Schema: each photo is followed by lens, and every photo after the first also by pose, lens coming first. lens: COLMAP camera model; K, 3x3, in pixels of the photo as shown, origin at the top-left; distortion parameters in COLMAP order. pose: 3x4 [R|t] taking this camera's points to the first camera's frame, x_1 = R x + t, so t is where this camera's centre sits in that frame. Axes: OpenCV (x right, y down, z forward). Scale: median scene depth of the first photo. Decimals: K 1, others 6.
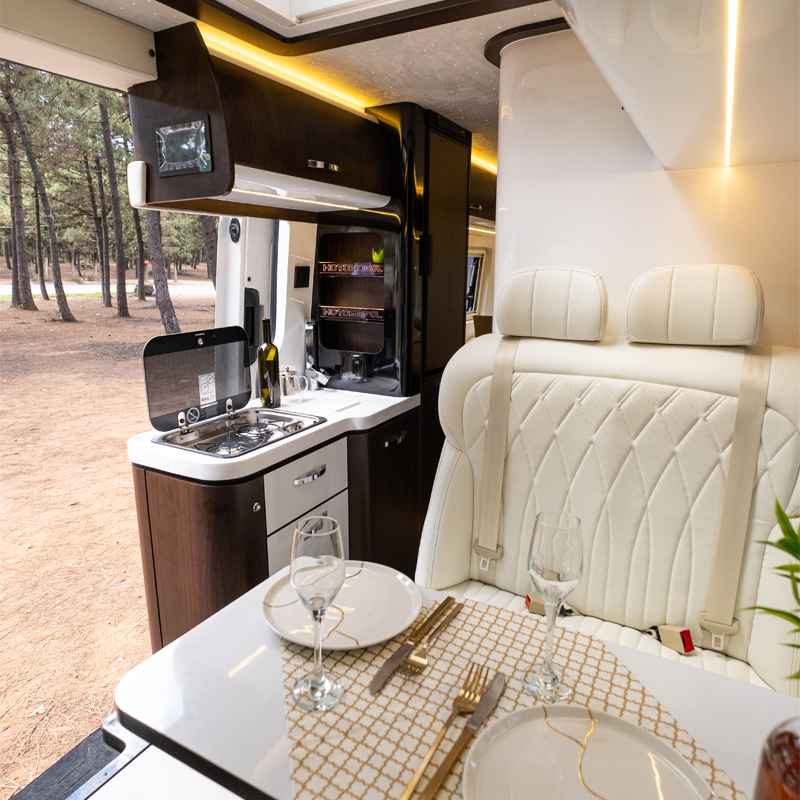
lens RADIAL K [[572.2, 0, 392.6], [0, 572.2, 399.1], [0, 0, 1]] dist [-0.000597, -0.004848]
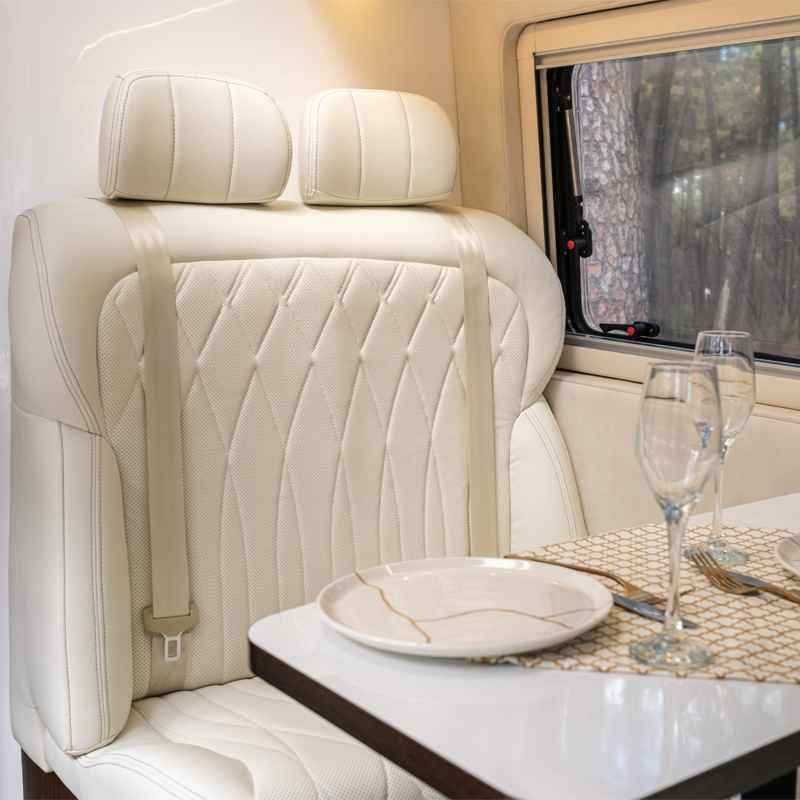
lens RADIAL K [[1146.4, 0, 483.4], [0, 1146.4, 393.4], [0, 0, 1]] dist [-0.004026, 0.000000]
pose [[0.369001, -0.129489, 0.920365, -0.567445], [0.193701, 0.979218, 0.060108, 0.053775], [-0.909021, 0.156095, 0.386414, 0.289498]]
